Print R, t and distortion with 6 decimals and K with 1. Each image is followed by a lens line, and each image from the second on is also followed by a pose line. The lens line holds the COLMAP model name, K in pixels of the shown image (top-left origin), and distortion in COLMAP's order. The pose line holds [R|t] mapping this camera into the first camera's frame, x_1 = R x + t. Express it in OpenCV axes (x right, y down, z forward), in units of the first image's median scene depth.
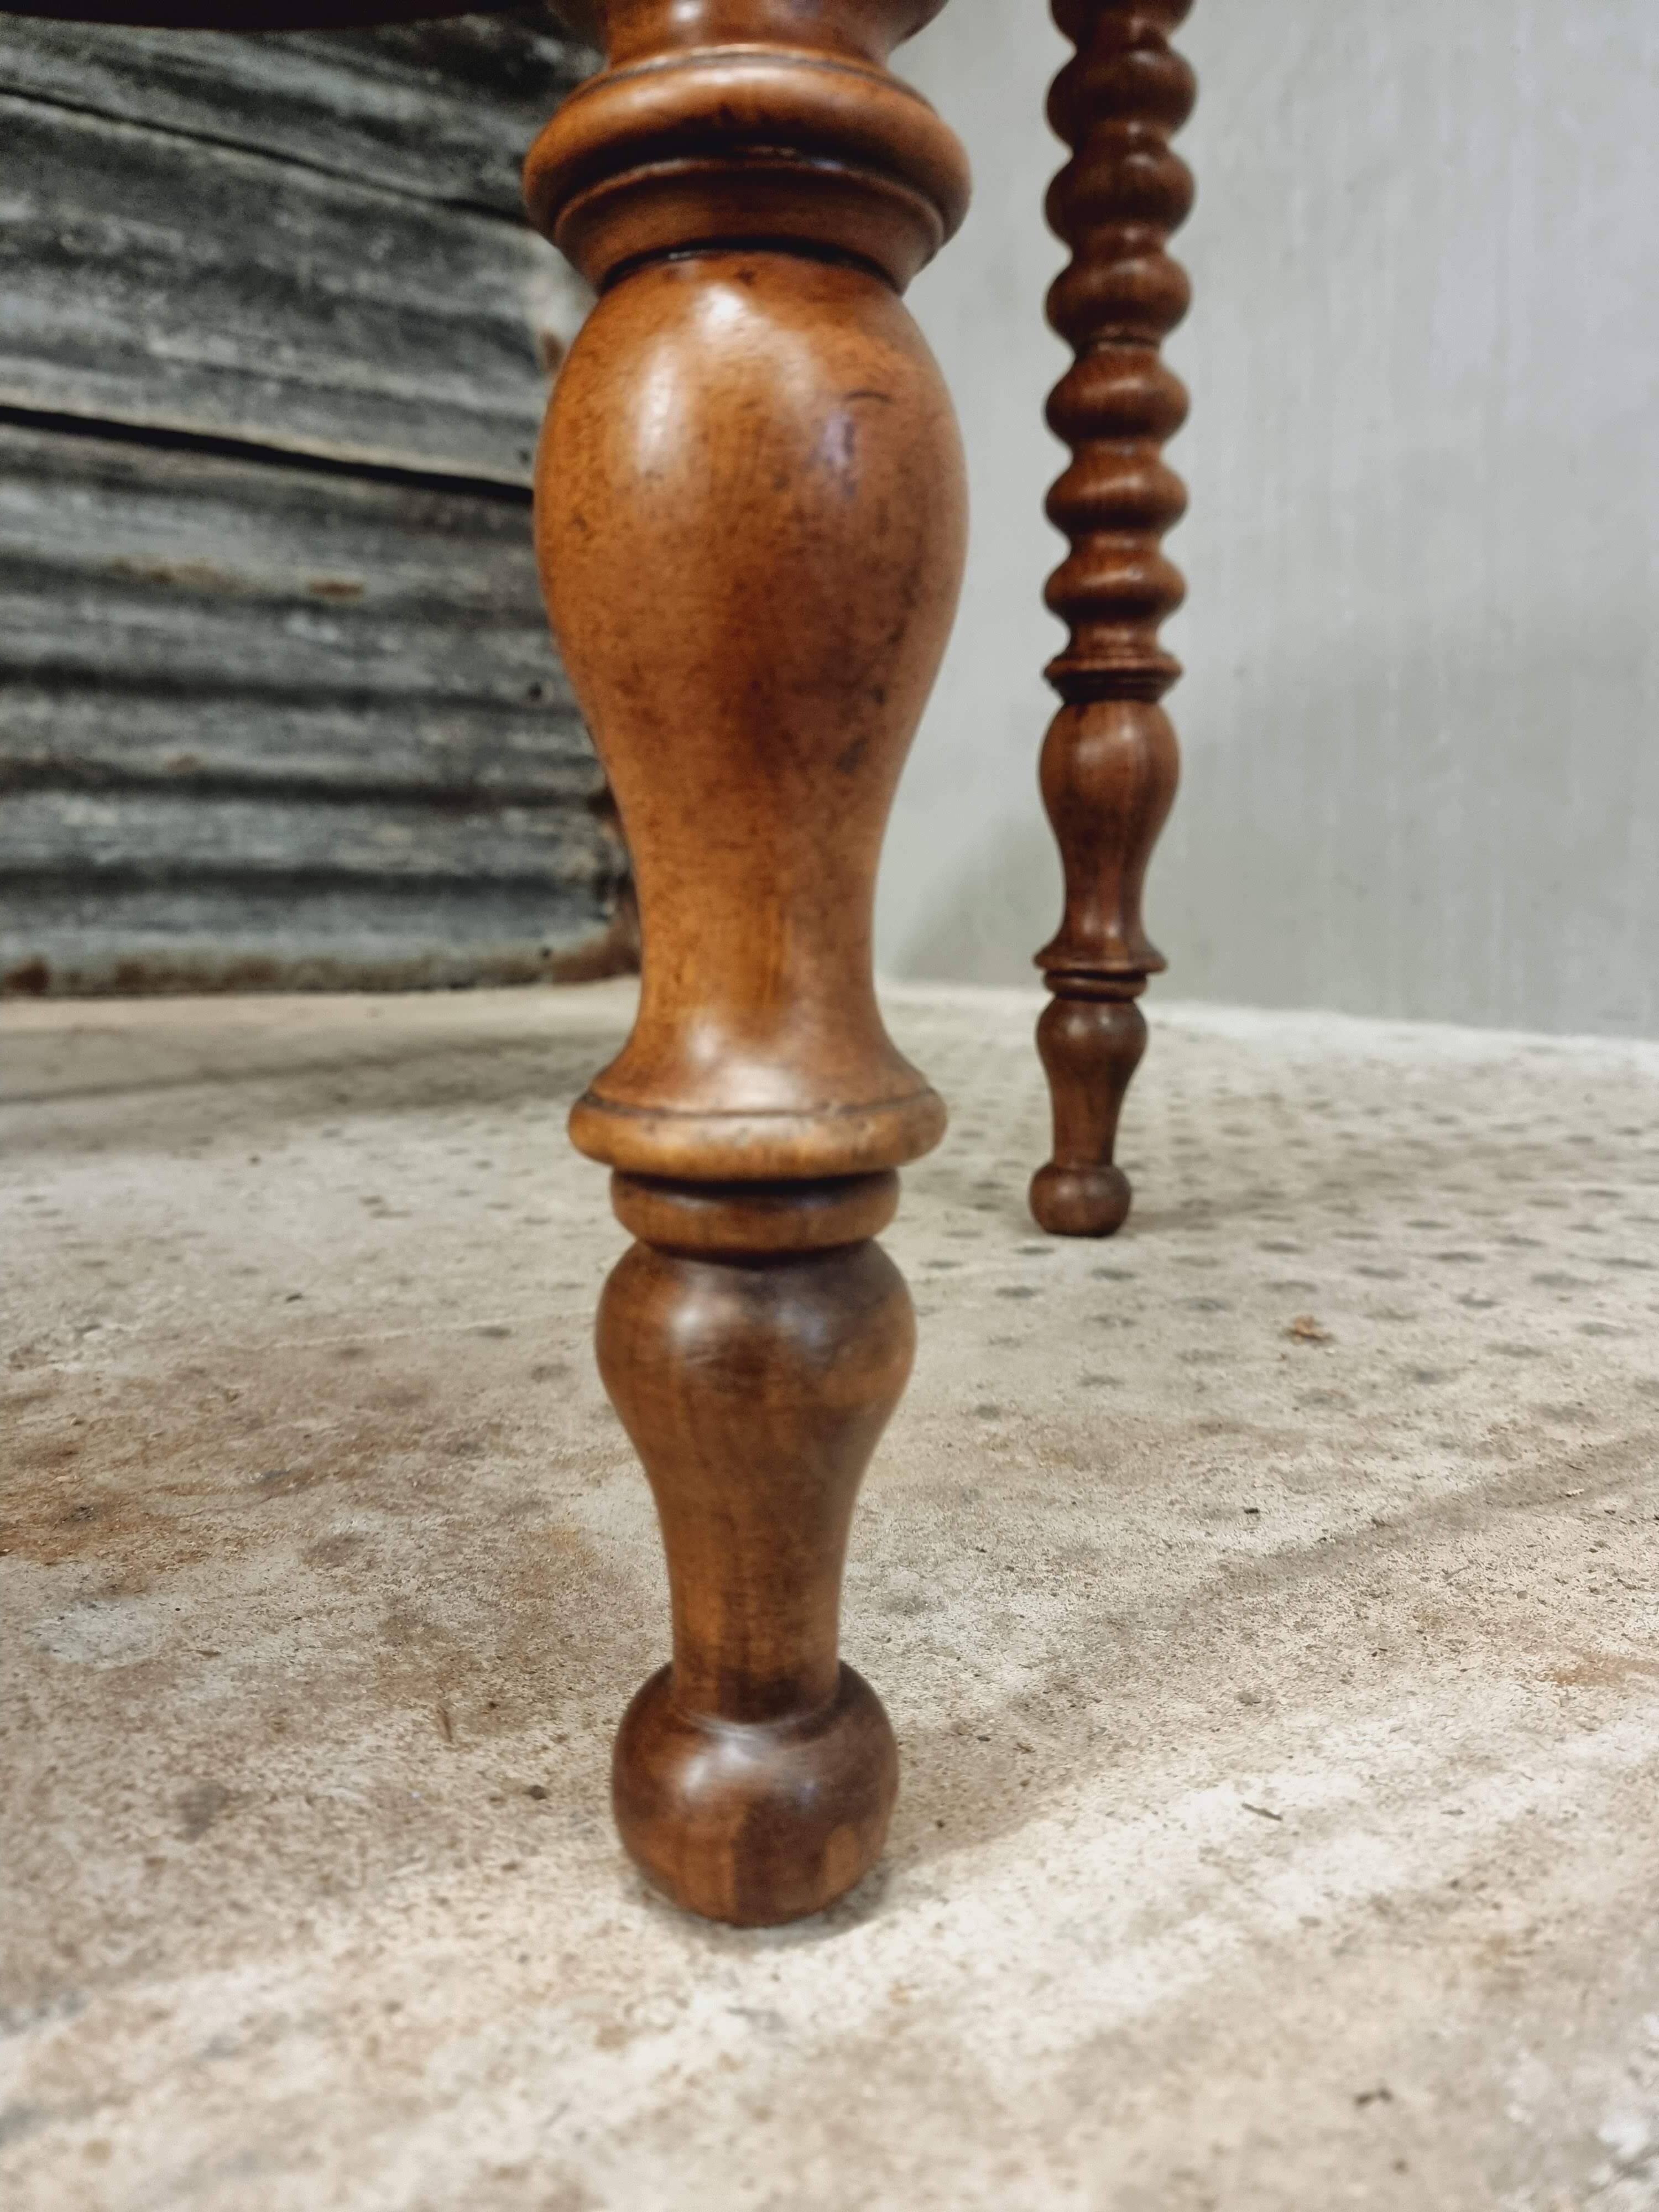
lens RADIAL K [[1581.1, 0, 814.6], [0, 1581.1, 1089.0], [0, 0, 1]] dist [0.034503, -0.047155]
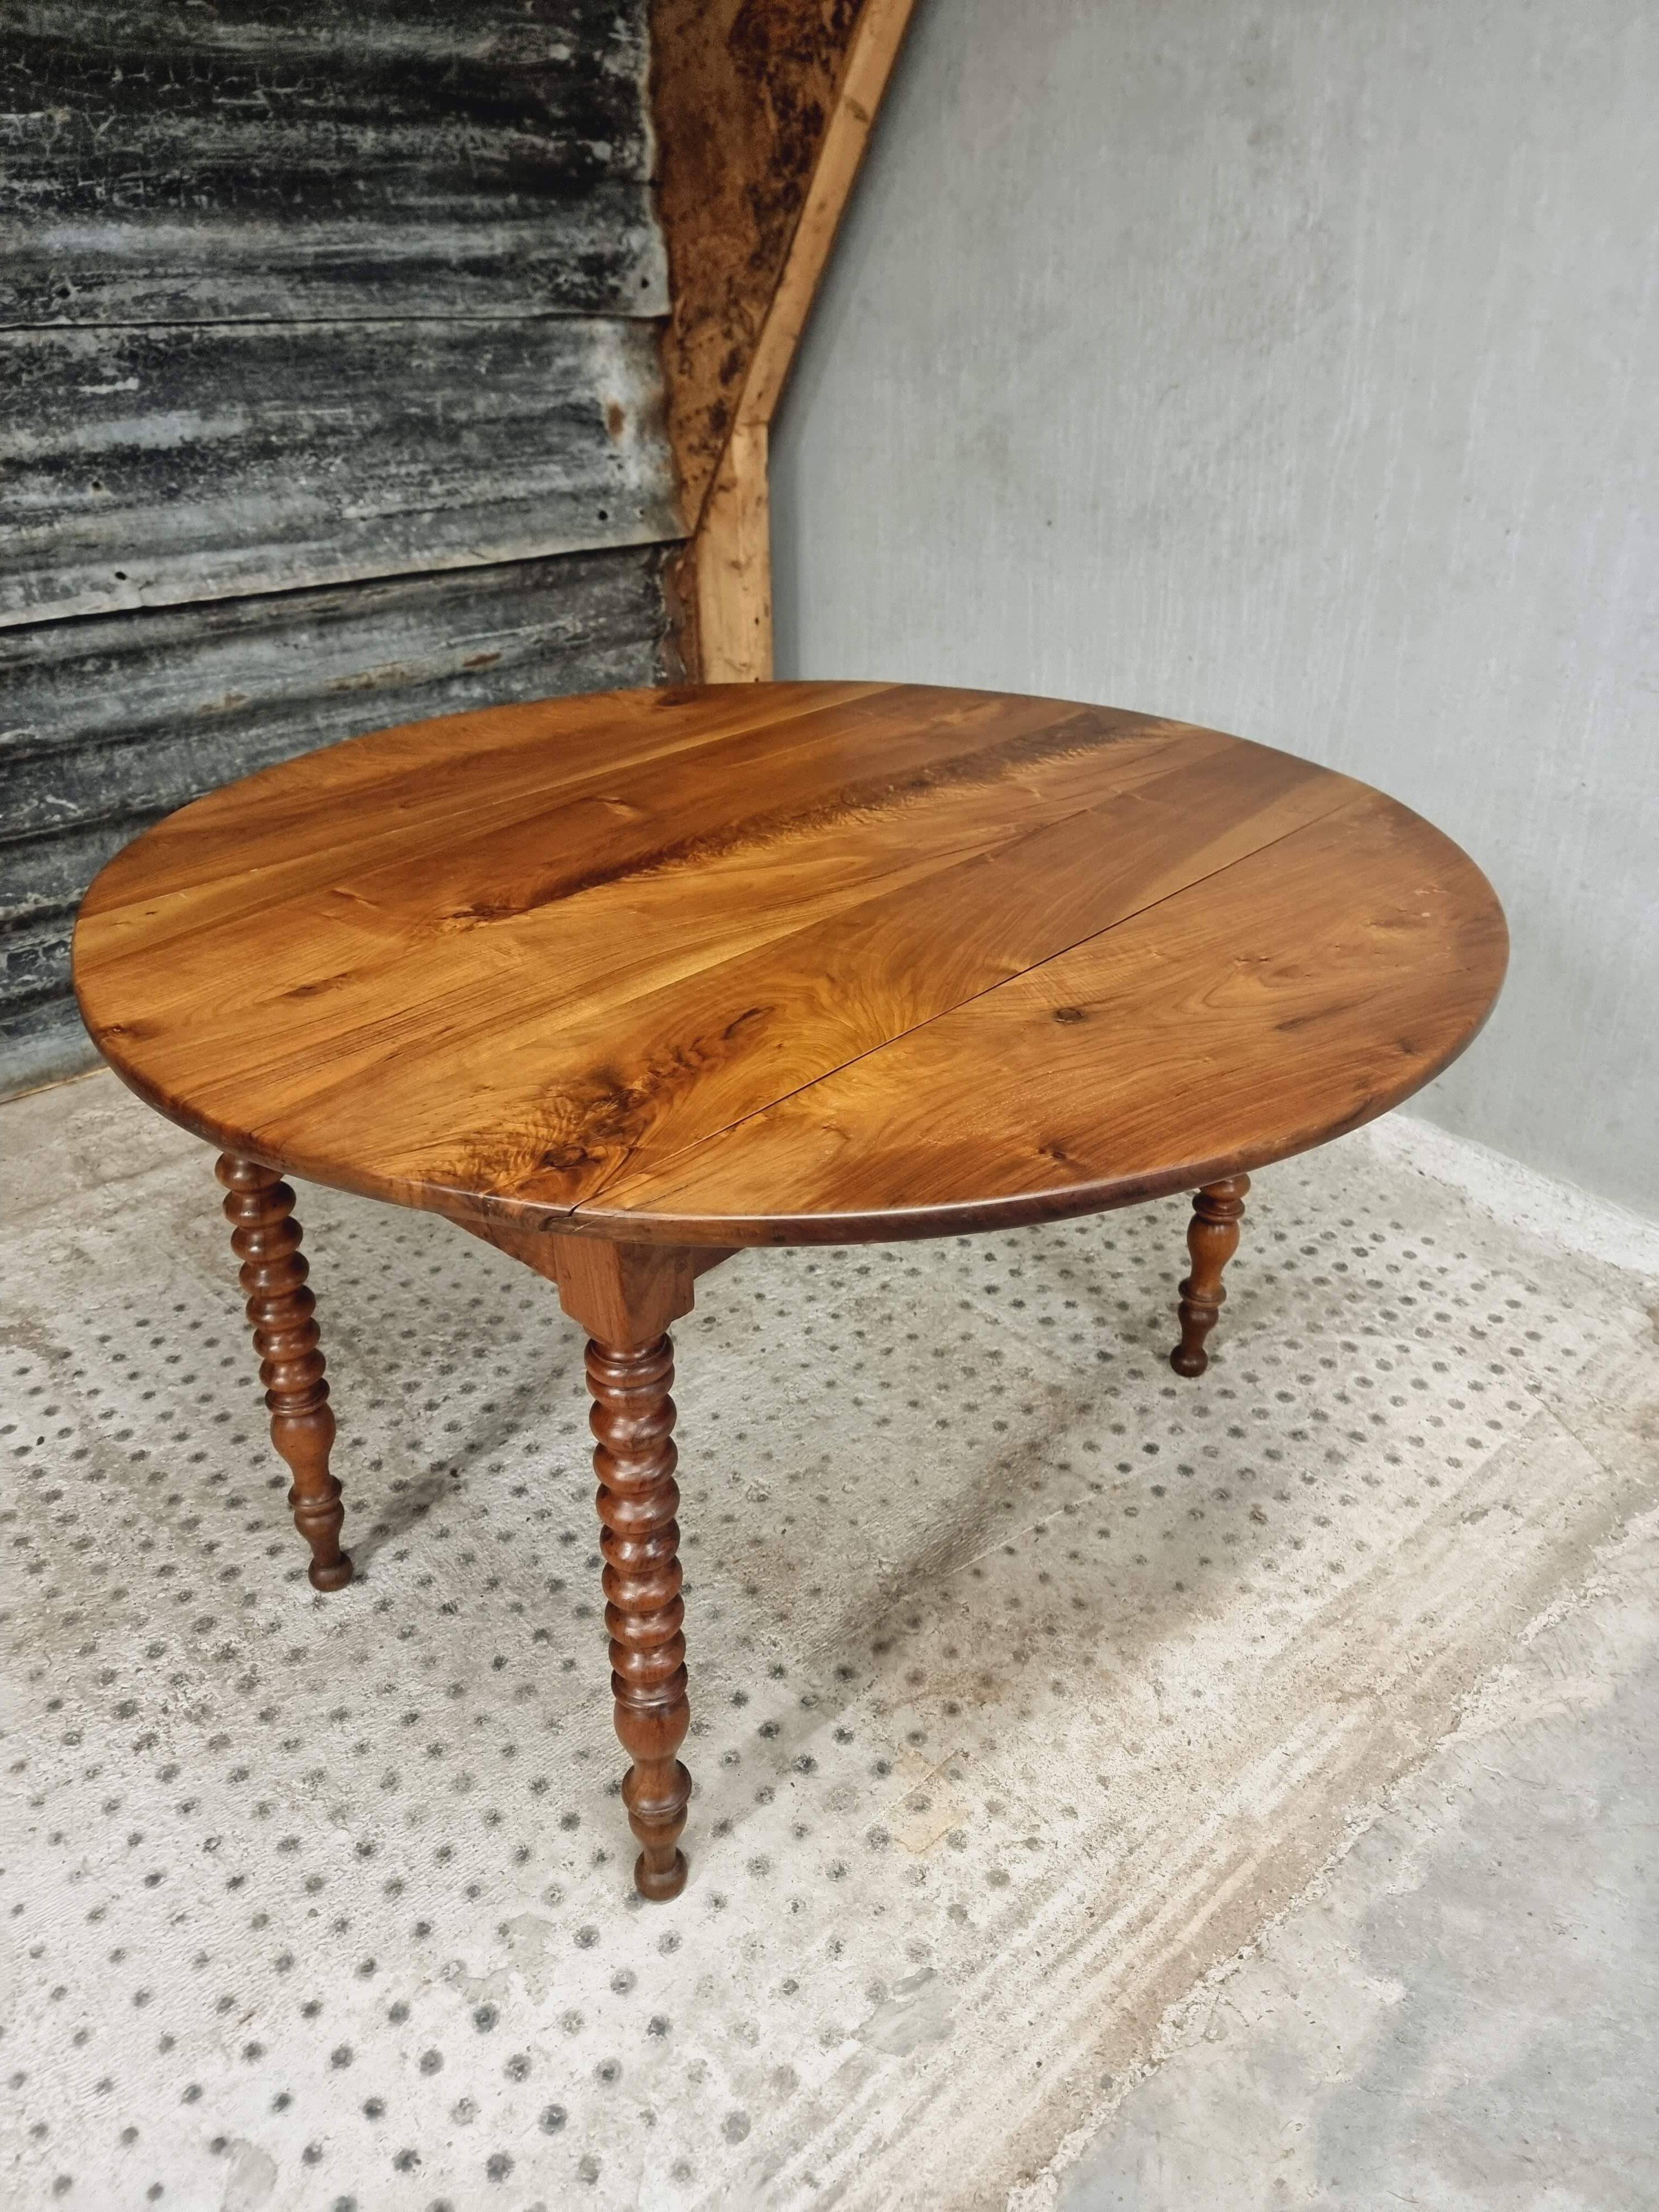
lens RADIAL K [[1535.8, 0, 815.2], [0, 1535.8, 1109.3], [0, 0, 1]] dist [0.055184, -0.046437]
pose [[0.987227, -0.081022, 0.137178, -0.245299], [0.021367, 0.920585, 0.389957, -0.485648], [-0.157879, -0.382045, 0.910558, -0.361475]]
